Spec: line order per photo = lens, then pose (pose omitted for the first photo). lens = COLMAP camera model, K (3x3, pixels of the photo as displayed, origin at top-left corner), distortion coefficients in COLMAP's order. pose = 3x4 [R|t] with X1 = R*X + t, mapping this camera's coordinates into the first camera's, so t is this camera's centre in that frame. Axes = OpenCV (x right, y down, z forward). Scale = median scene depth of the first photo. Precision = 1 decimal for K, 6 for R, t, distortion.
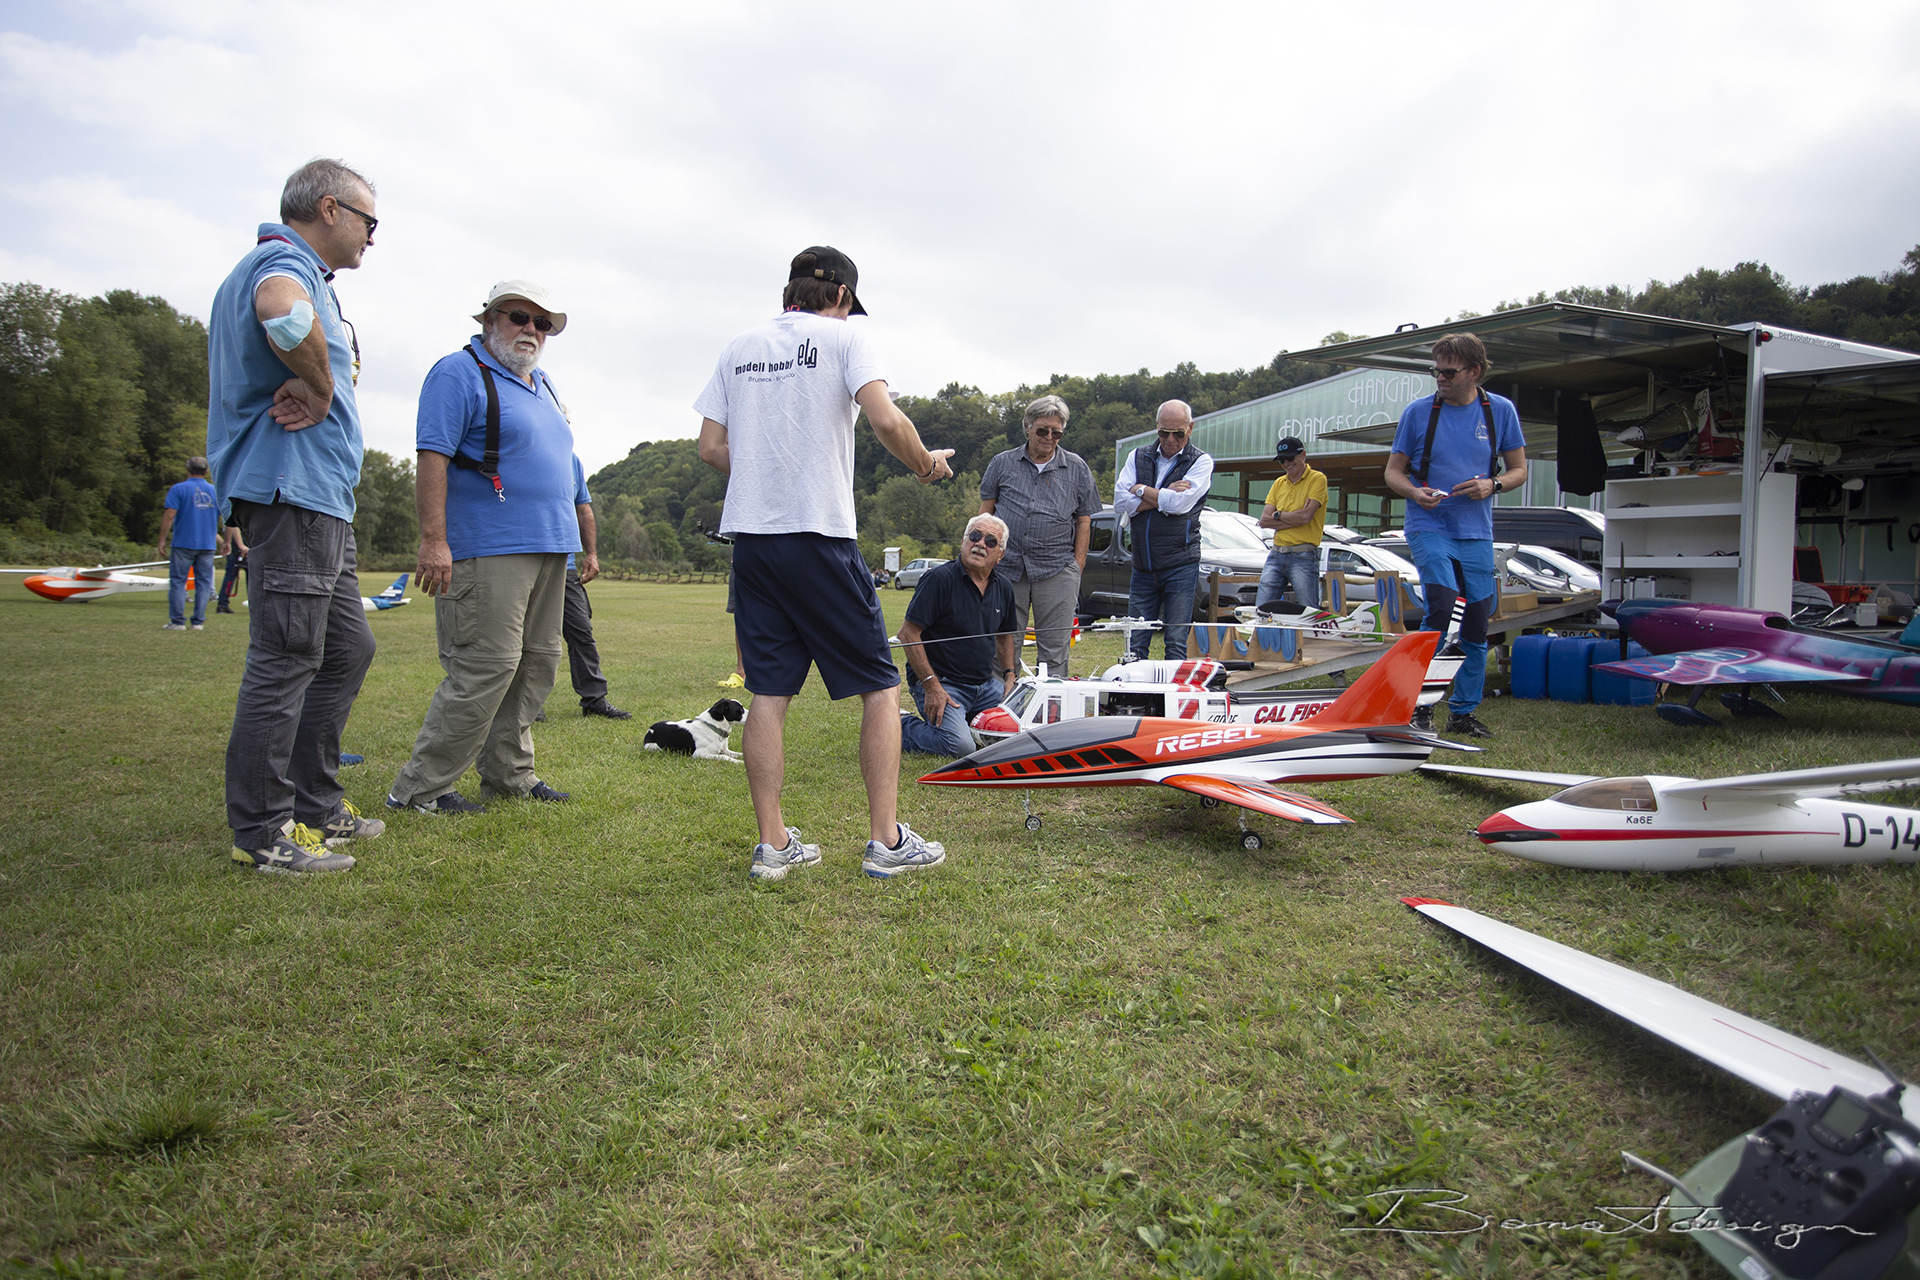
lens RADIAL K [[1355.7, 0, 962.9], [0, 1355.7, 638.0], [0, 0, 1]] dist [0.004082, -0.001774]
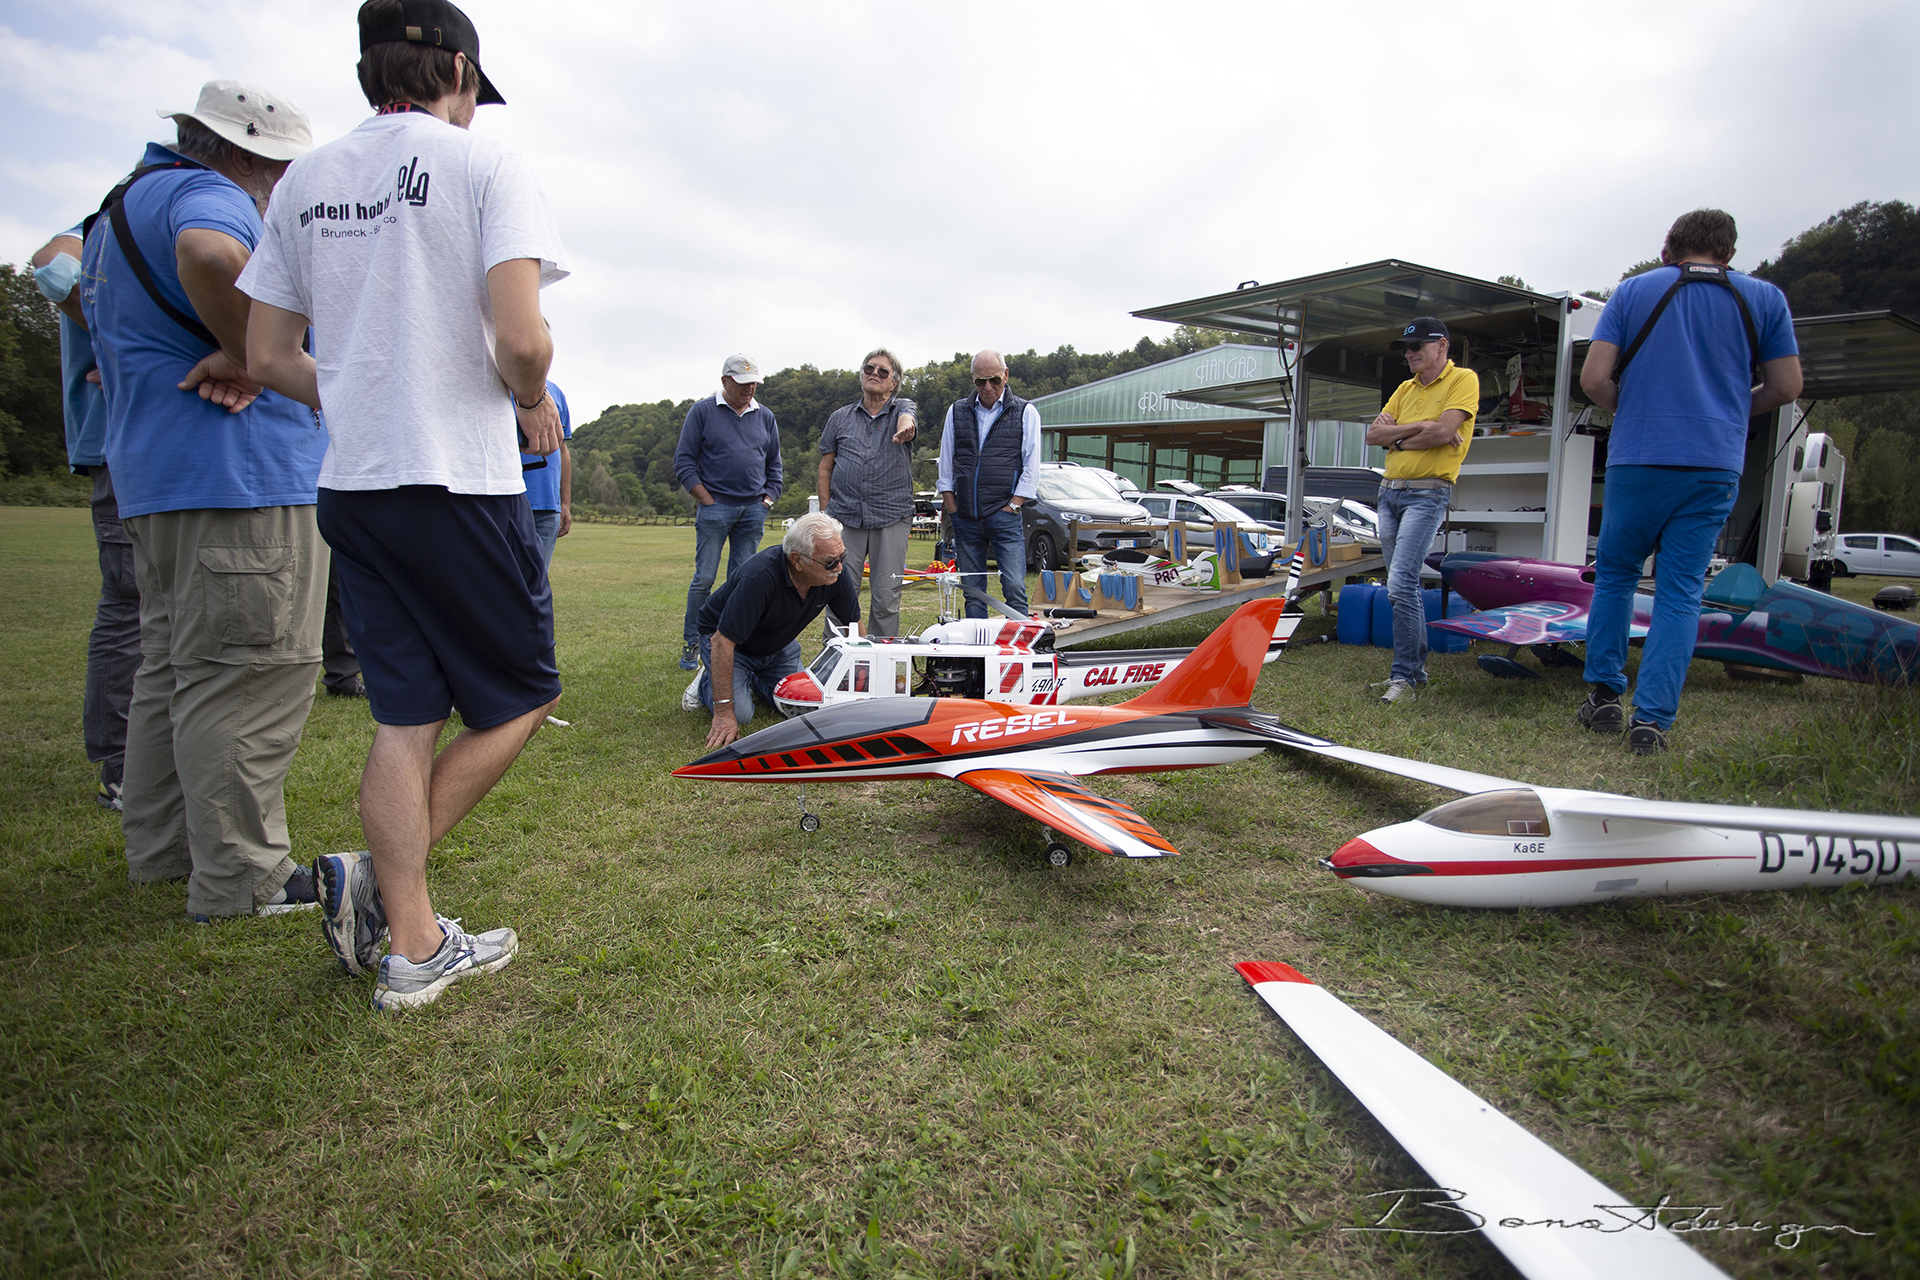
lens RADIAL K [[1104.3, 0, 958.1], [0, 1104.3, 646.0], [0, 0, 1]] dist [-0.036179, 0.004062]
pose [[0.997738, 0.000175, 0.067221, 0.050790], [-0.004732, 0.997698, 0.067649, -0.010597], [-0.067055, -0.067814, 0.995442, 0.164092]]
